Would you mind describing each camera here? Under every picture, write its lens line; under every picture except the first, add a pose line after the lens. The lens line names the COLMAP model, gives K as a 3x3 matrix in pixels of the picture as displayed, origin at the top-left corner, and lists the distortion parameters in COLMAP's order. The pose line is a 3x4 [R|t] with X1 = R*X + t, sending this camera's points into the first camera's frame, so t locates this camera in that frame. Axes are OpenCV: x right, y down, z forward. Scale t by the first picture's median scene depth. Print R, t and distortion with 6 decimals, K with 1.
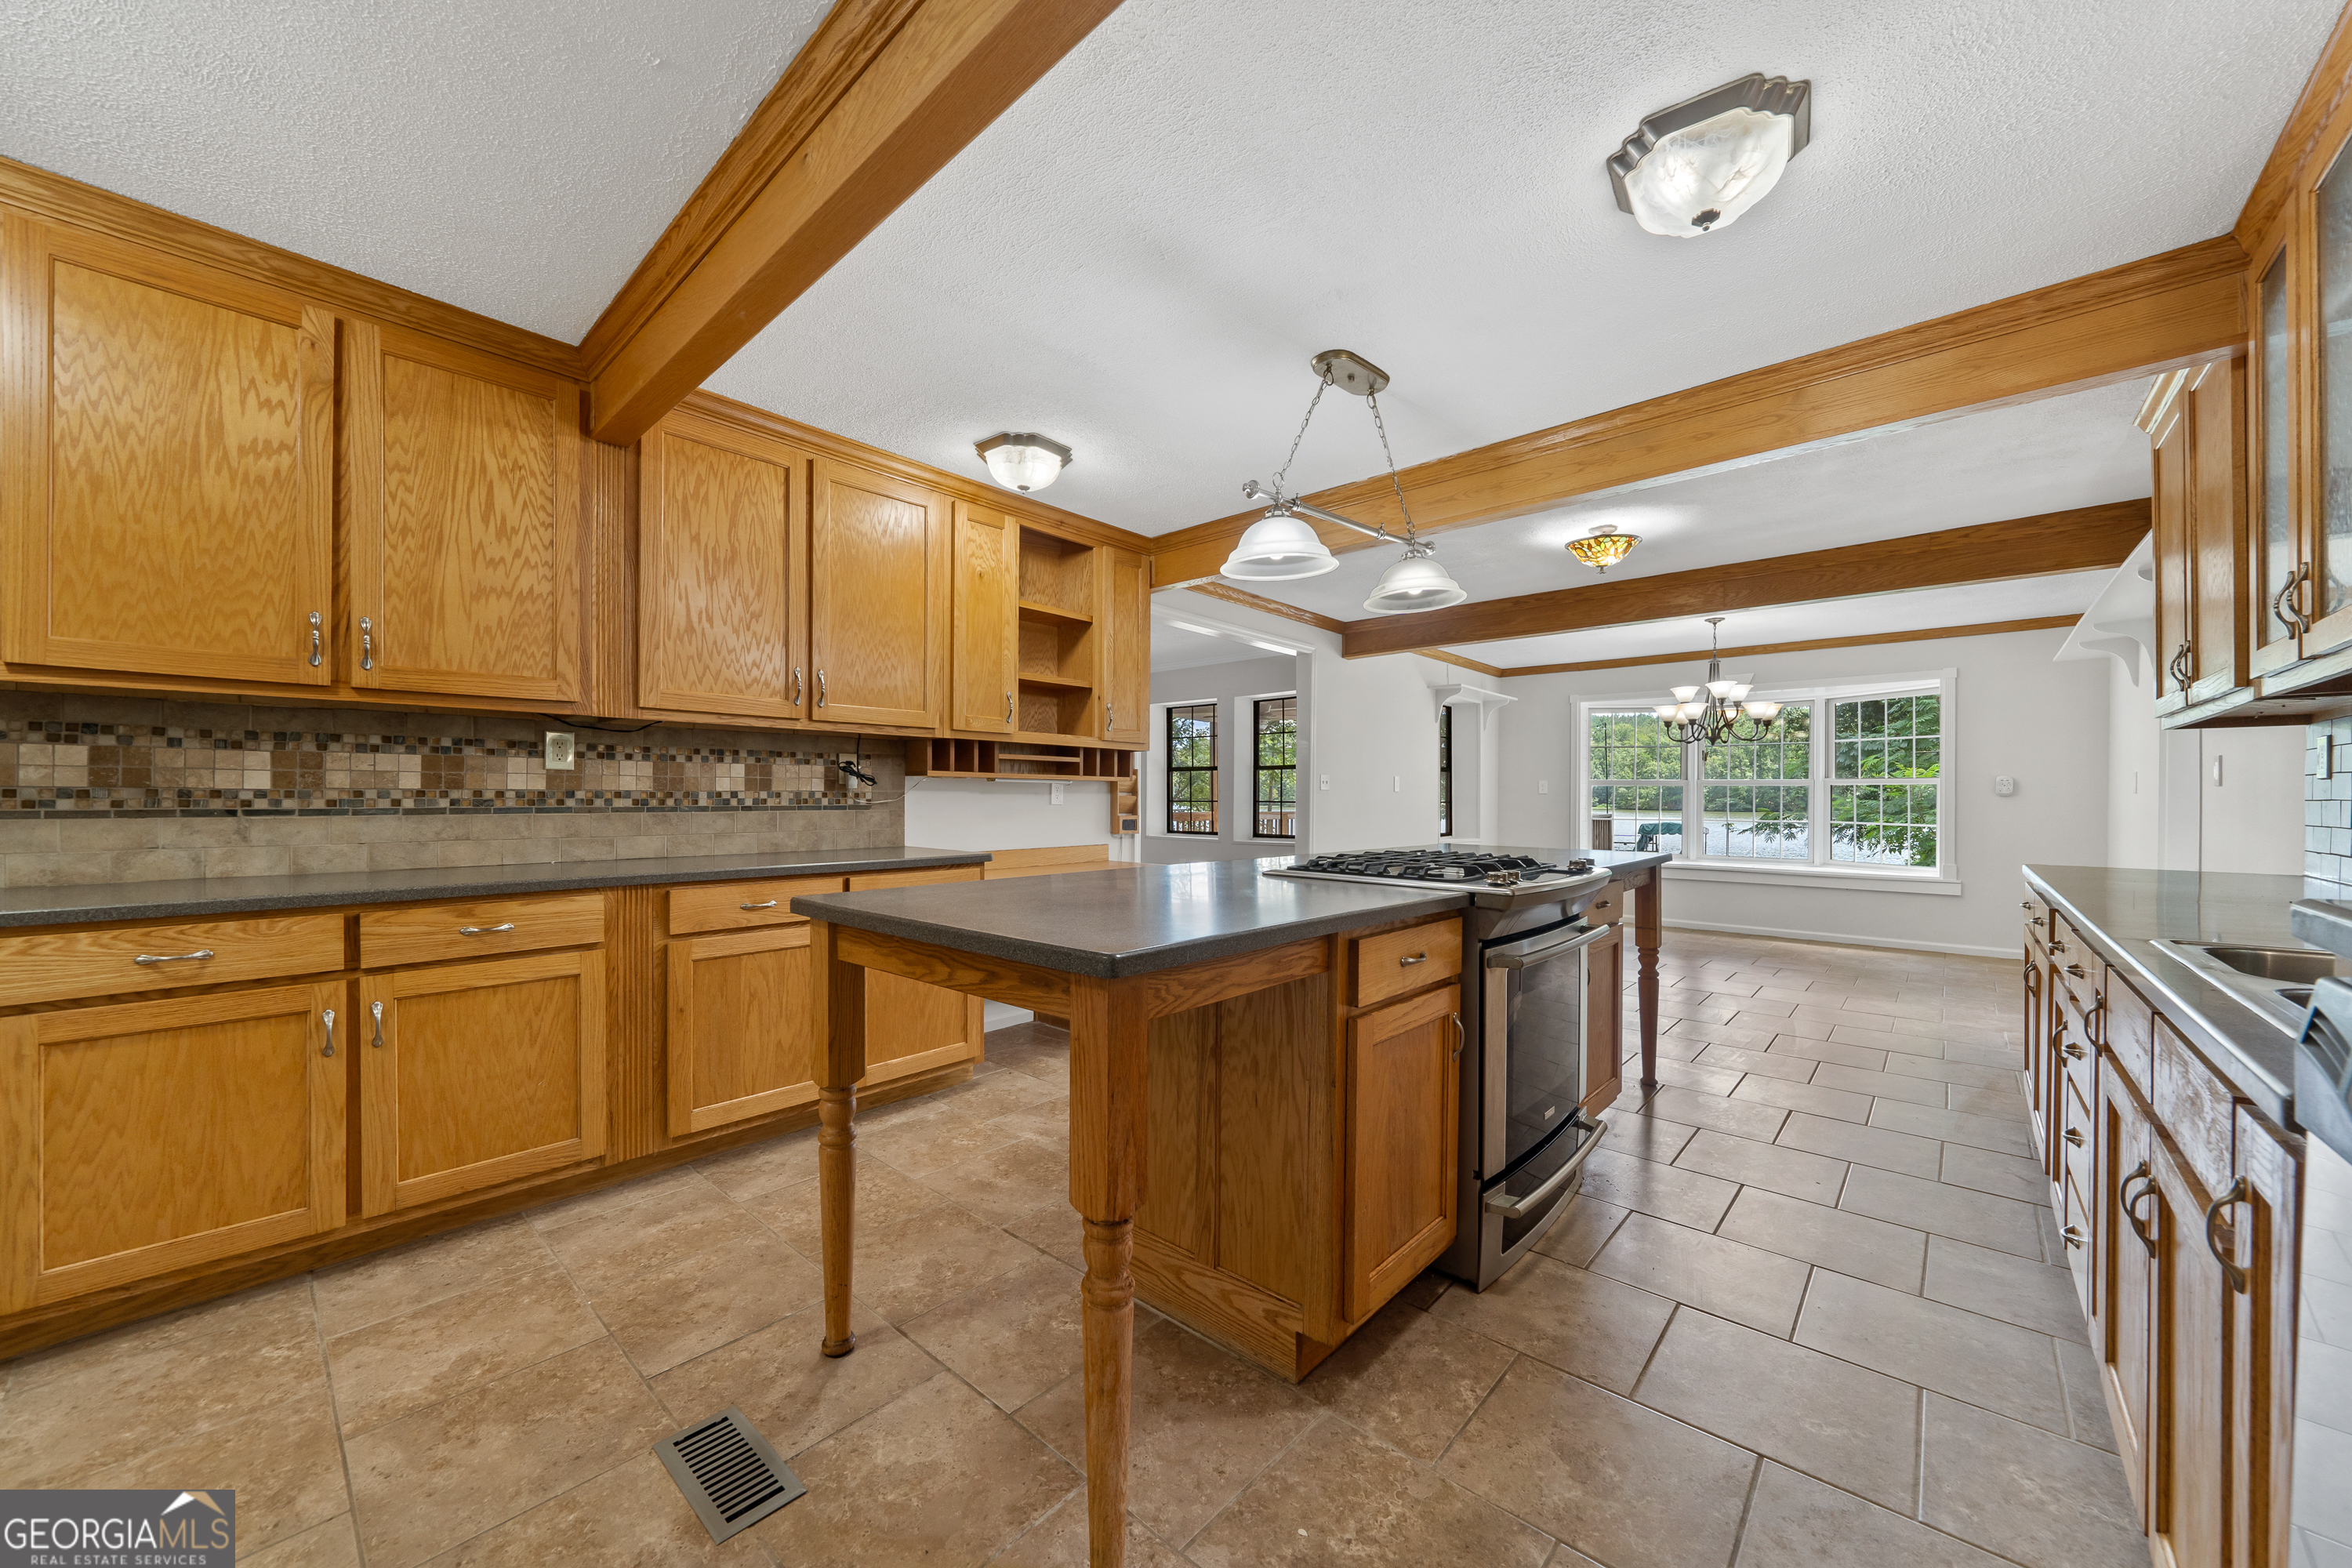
lens RADIAL K [[870.0, 0, 1168.9], [0, 870.0, 800.2], [0, 0, 1]] dist [-0.003078, -0.000295]
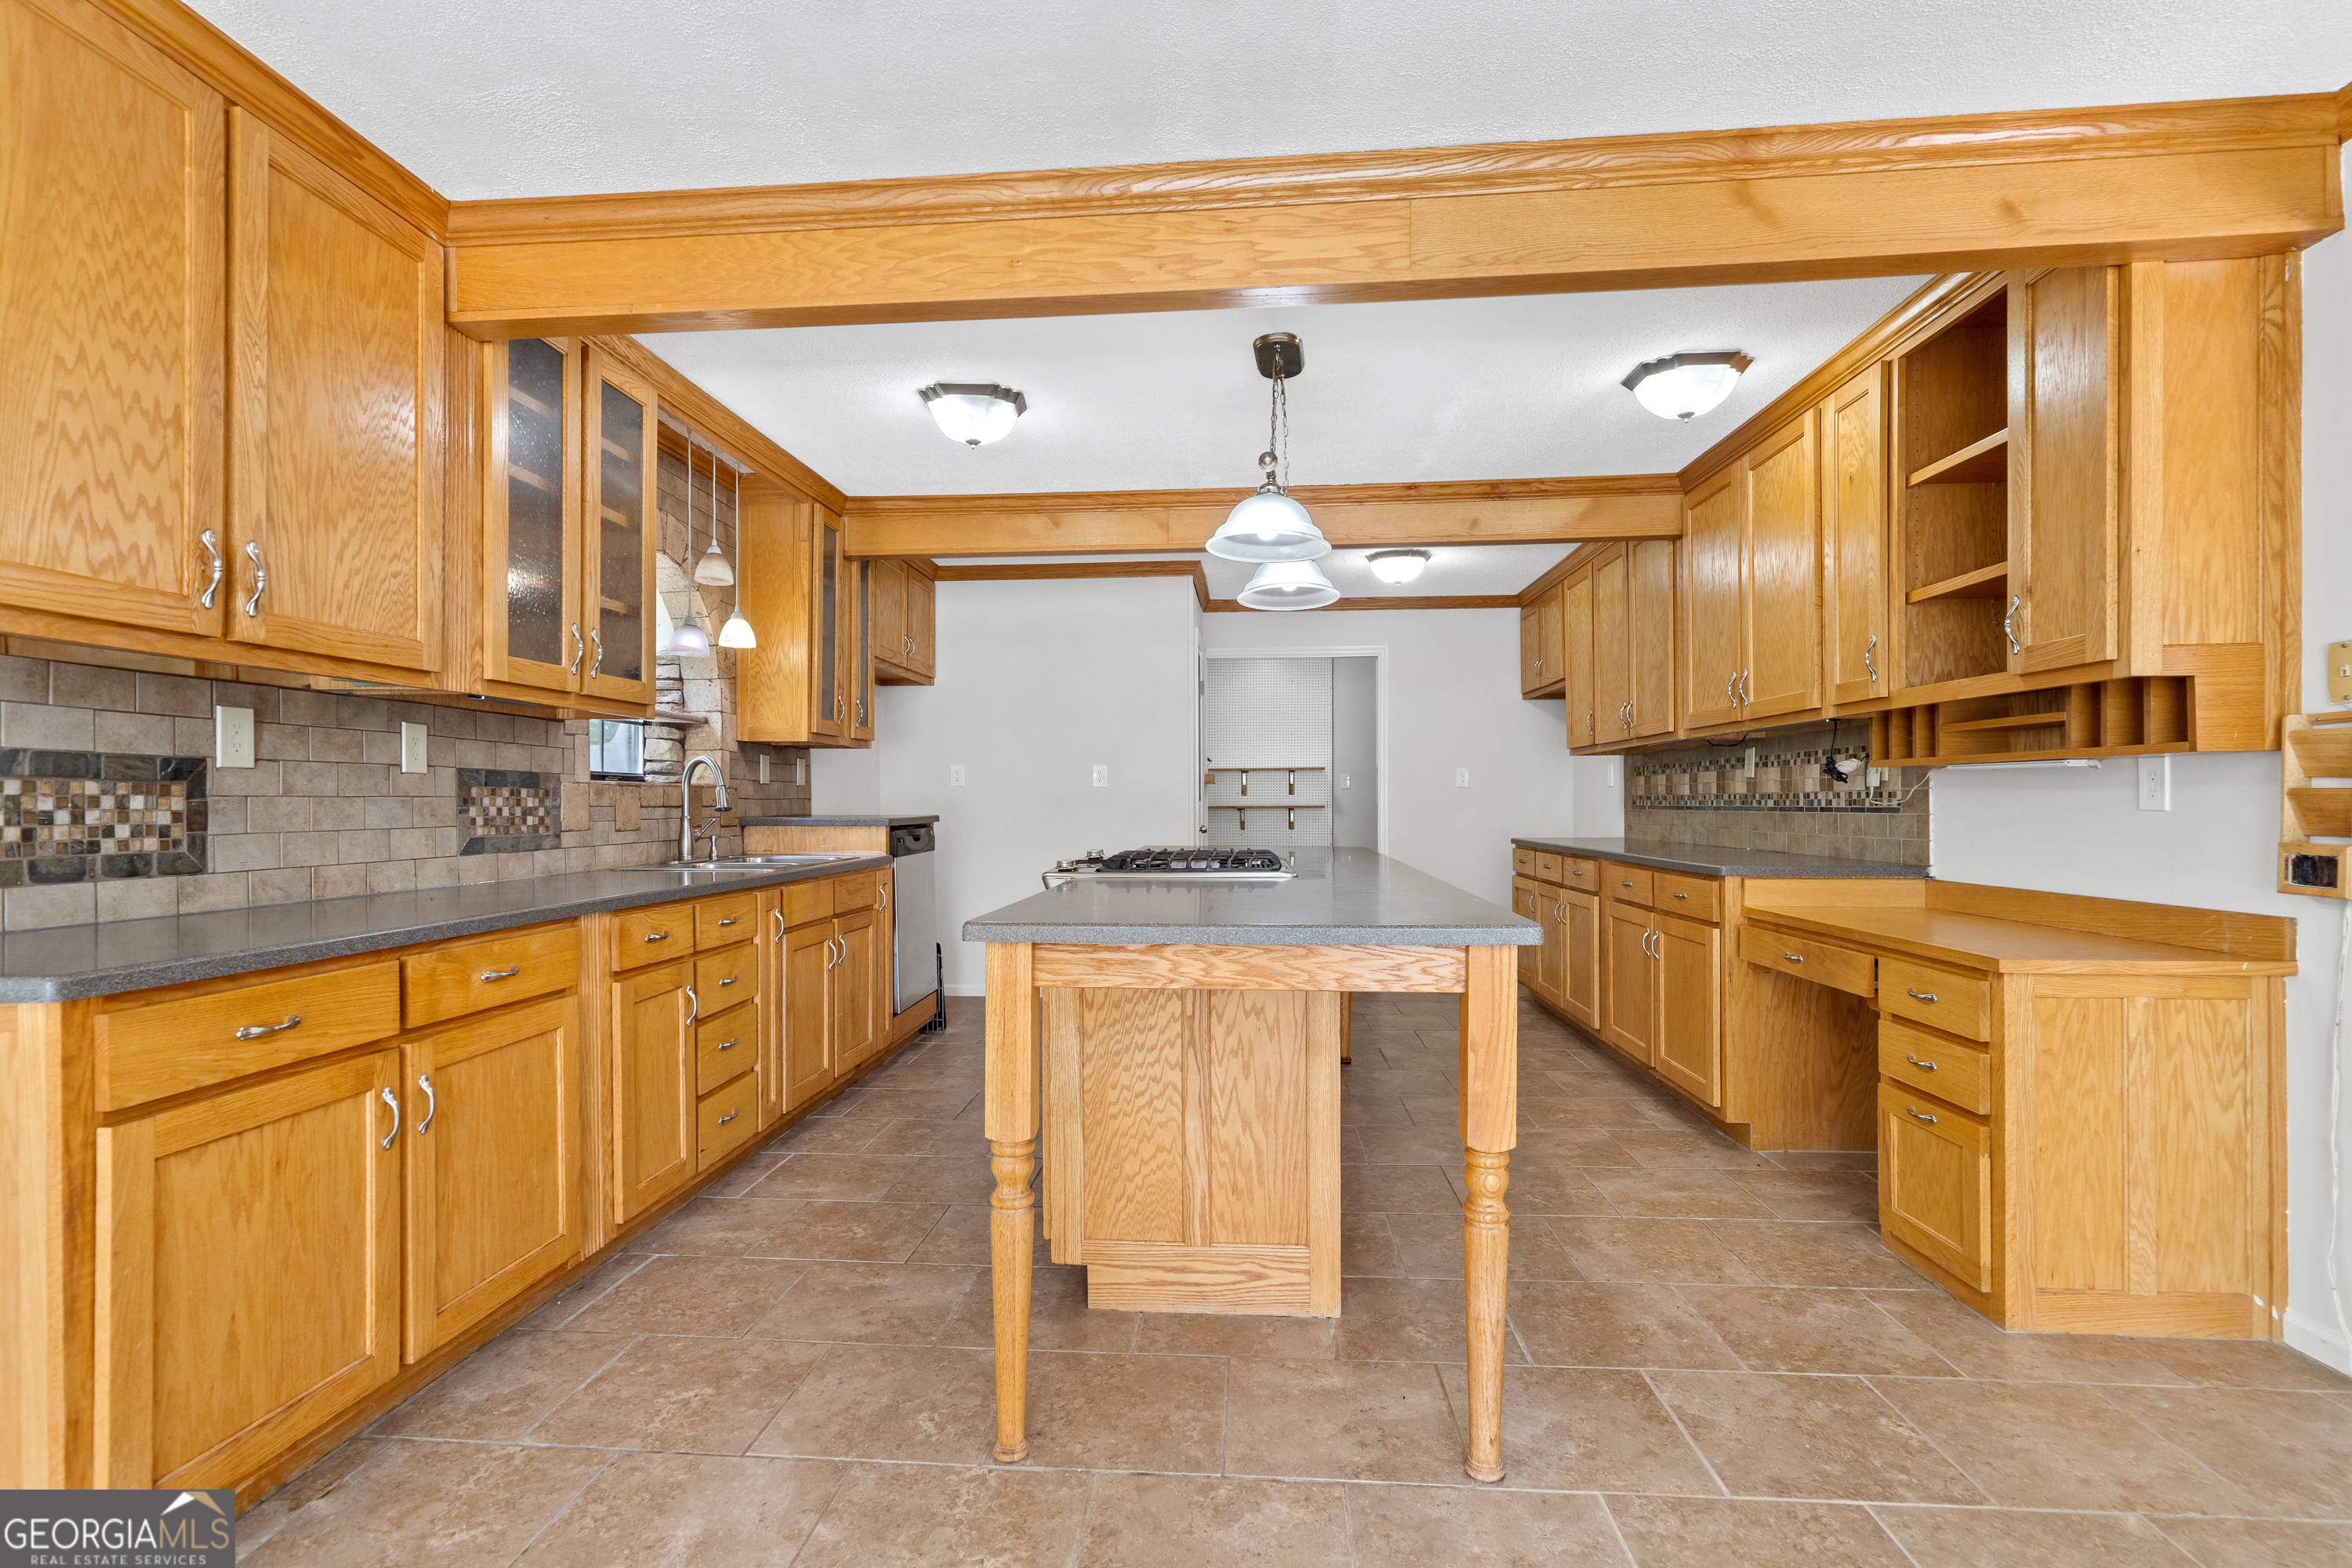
lens RADIAL K [[1113.3, 0, 1162.7], [0, 1113.3, 797.0], [0, 0, 1]] dist [0.005543, 0.000060]
pose [[-0.794050, -0.004537, -0.607835, 1.075805], [-0.002578, 0.999988, -0.004096, 0.003369], [0.607847, -0.001685, -0.794053, 1.926721]]
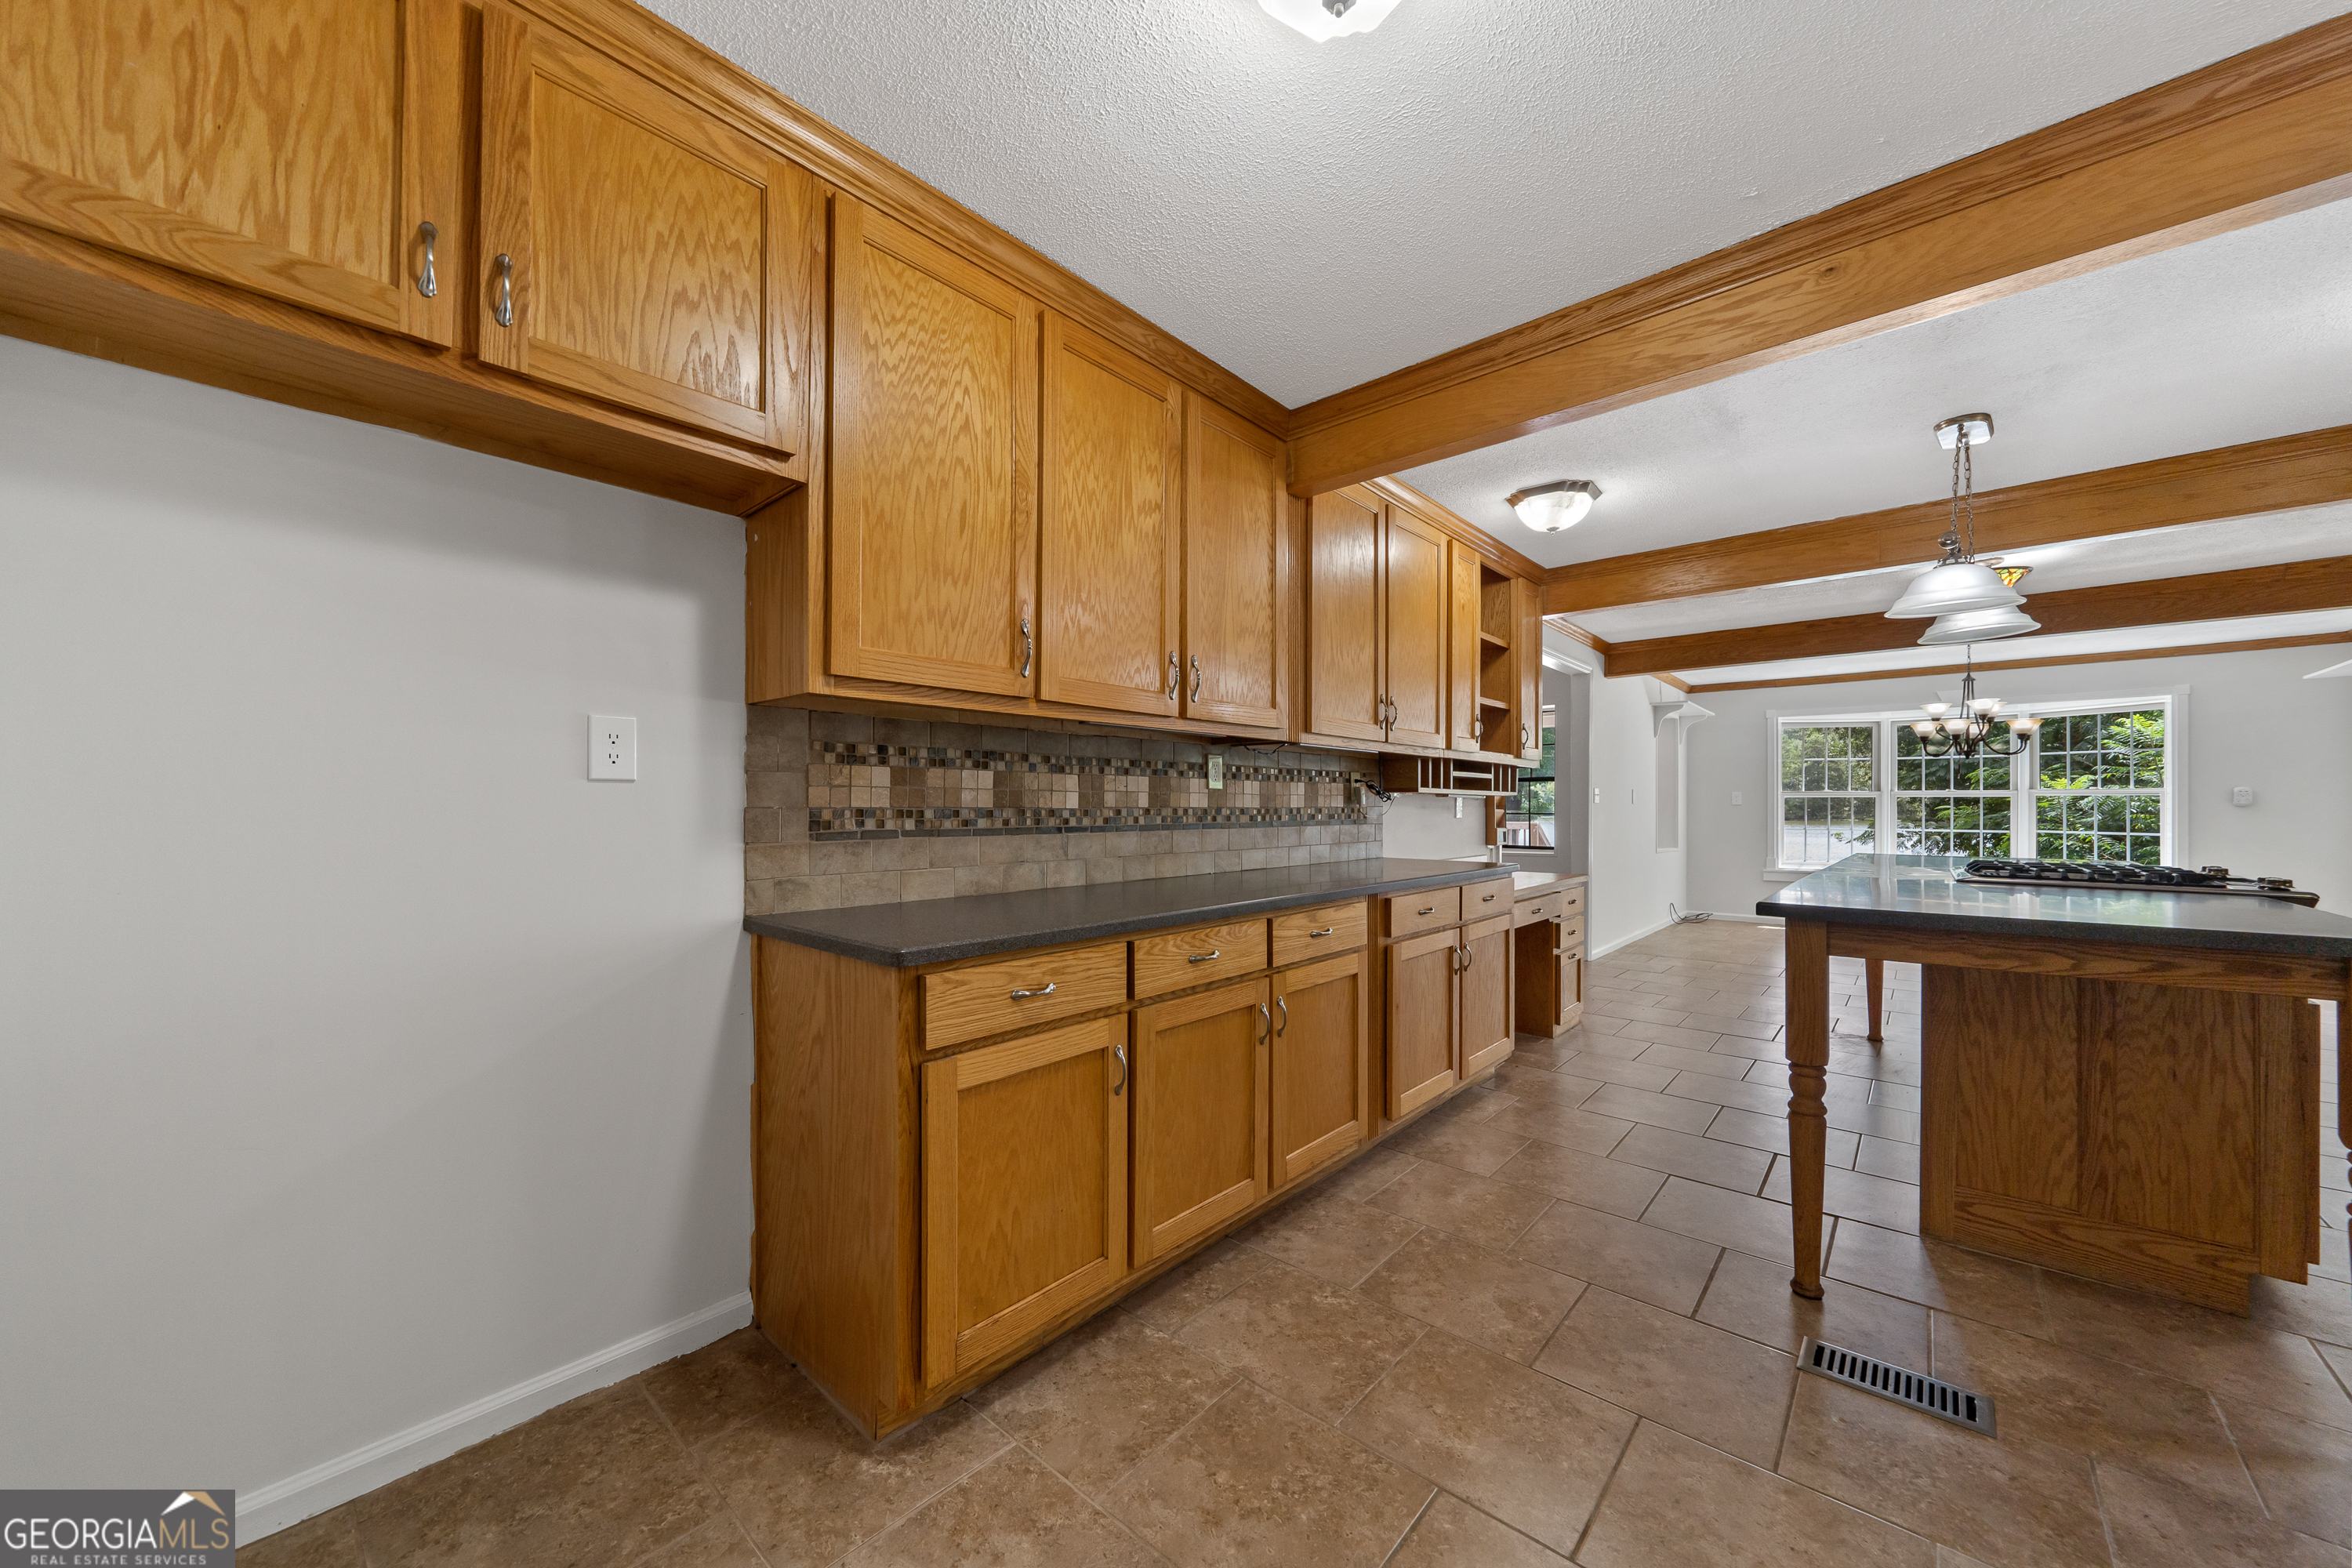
lens RADIAL K [[855.2, 0, 1162.0], [0, 855.2, 808.0], [0, 0, 1]] dist [-0.001786, -0.000352]
pose [[0.999993, -0.003820, -0.000351, -0.829364], [0.003819, 0.999985, -0.003897, -0.007861], [0.000366, 0.003896, 0.999992, -0.092069]]
